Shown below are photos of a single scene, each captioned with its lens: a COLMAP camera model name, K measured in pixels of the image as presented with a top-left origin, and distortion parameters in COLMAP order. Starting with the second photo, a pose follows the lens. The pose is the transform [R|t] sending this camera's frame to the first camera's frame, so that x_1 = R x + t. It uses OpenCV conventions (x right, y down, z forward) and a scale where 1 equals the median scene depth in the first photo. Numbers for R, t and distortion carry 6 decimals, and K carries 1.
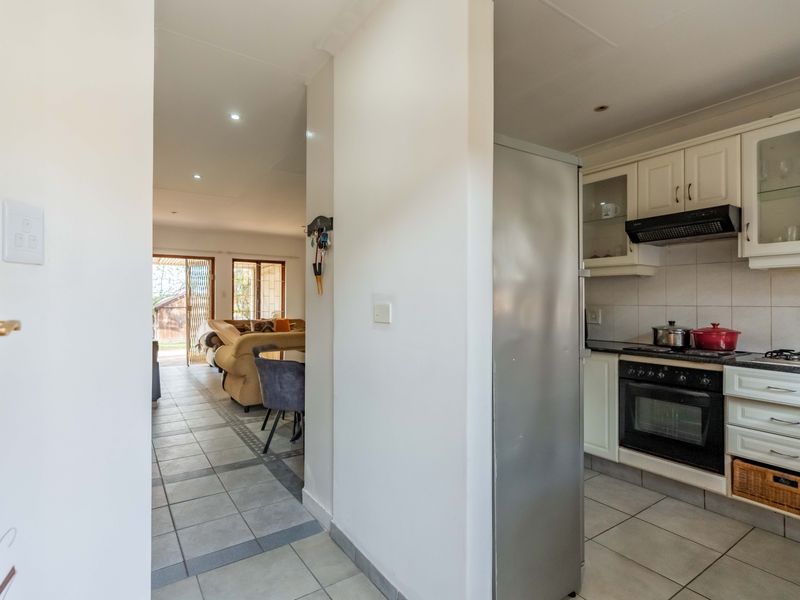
lens RADIAL K [[417.1, 0, 398.0], [0, 417.1, 299.5], [0, 0, 1]] dist [0.000083, -0.000175]
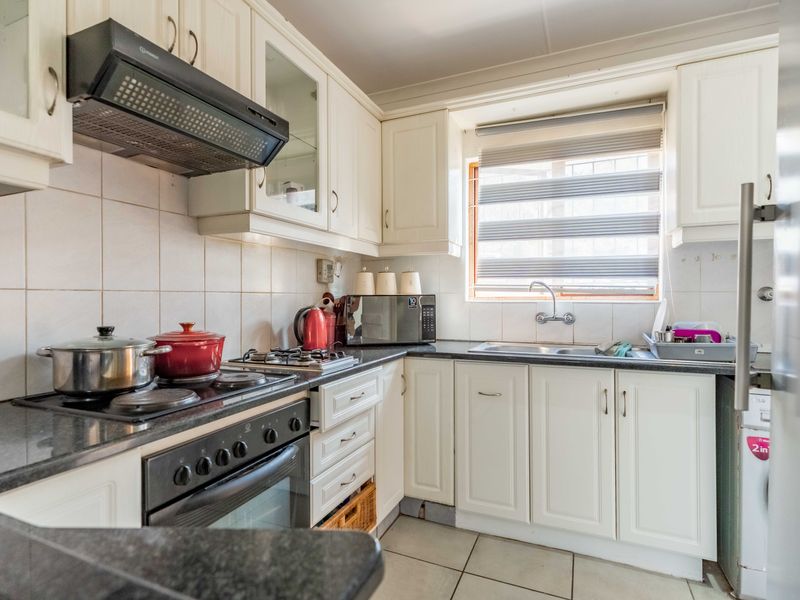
lens RADIAL K [[417.1, 0, 397.3], [0, 417.1, 300.5], [0, 0, 1]] dist [0.000083, -0.000175]
pose [[-0.535361, -0.010891, 0.844553, 0.182509], [-0.007045, 0.999940, 0.008428, 0.023599], [-0.844594, -0.001438, -0.535406, 1.112844]]
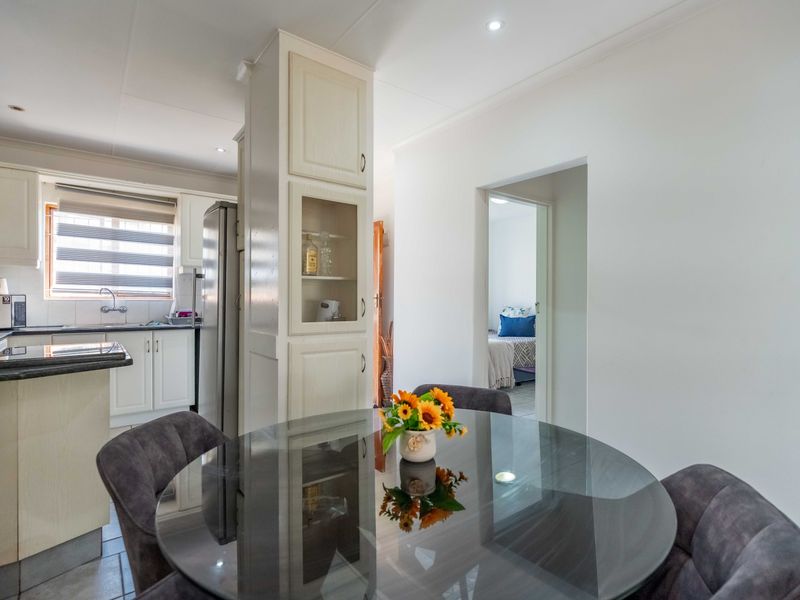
lens RADIAL K [[417.1, 0, 403.8], [0, 417.1, 299.1], [0, 0, 1]] dist [0.000083, -0.000175]
pose [[-0.998188, -0.010608, -0.059229, -0.239760], [-0.010268, 0.999929, -0.006040, 0.027271], [0.059289, -0.005421, -0.998226, 1.991898]]
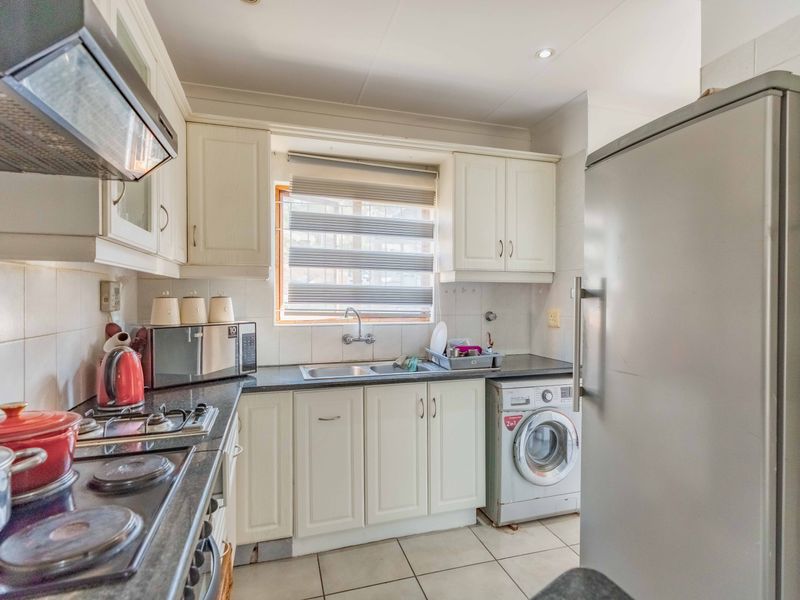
lens RADIAL K [[417.1, 0, 398.1], [0, 417.1, 300.8], [0, 0, 1]] dist [0.000083, -0.000175]
pose [[-0.956505, -0.010069, 0.291541, 0.379331], [-0.008578, 0.999943, 0.006393, -0.036622], [-0.291588, 0.003614, -0.956537, 1.301426]]
